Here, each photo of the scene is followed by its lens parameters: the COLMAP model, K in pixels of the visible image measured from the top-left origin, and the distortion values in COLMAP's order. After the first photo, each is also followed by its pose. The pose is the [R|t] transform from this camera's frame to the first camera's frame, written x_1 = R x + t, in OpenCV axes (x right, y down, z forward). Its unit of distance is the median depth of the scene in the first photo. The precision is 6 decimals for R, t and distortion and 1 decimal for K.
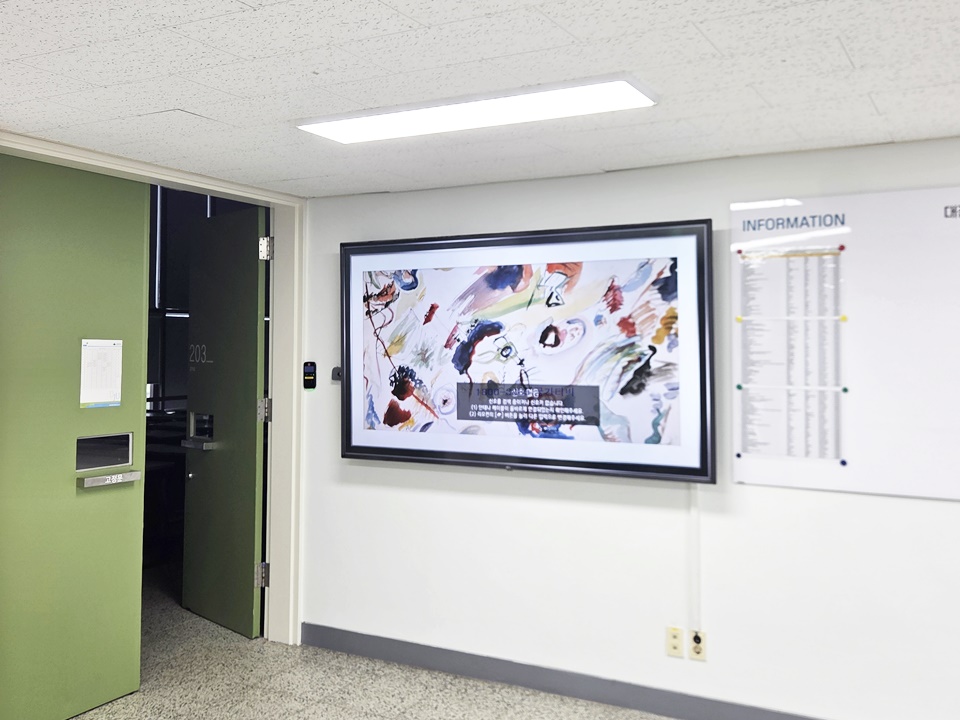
lens RADIAL K [[924.6, 0, 495.1], [0, 924.6, 307.6], [0, 0, 1]] dist [0.043182, -0.027299]
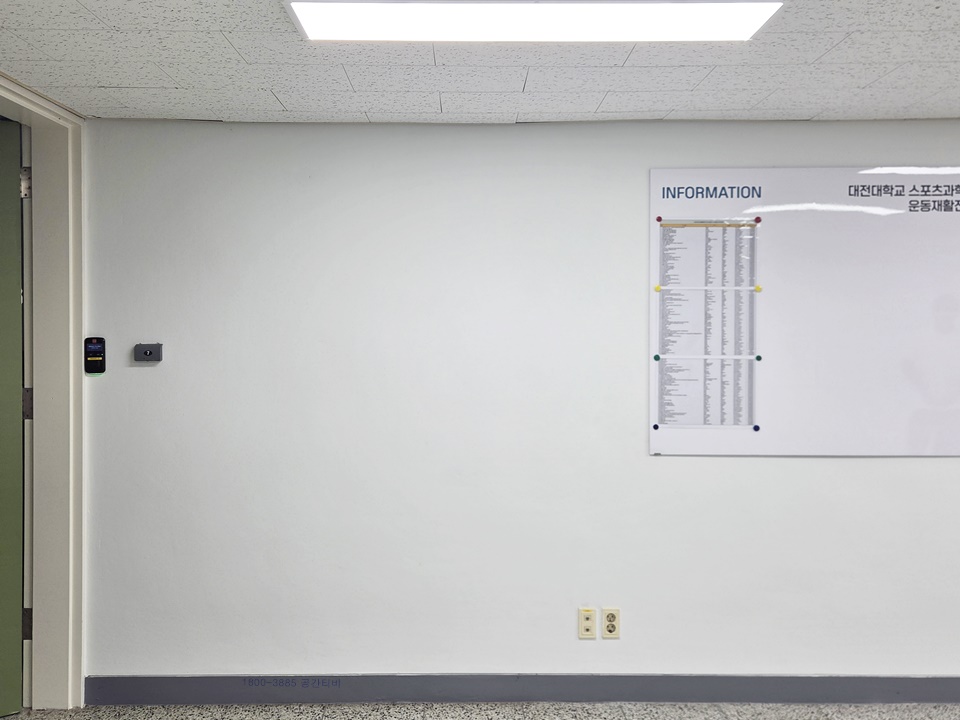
lens RADIAL K [[858.4, 0, 467.1], [0, 858.4, 326.2], [0, 0, 1]] dist [0.046620, -0.022231]
pose [[0.876527, -0.006078, 0.481315, -0.344661], [-0.018654, 0.998740, 0.046582, 0.013493], [-0.480991, -0.049809, 0.875309, 0.297584]]
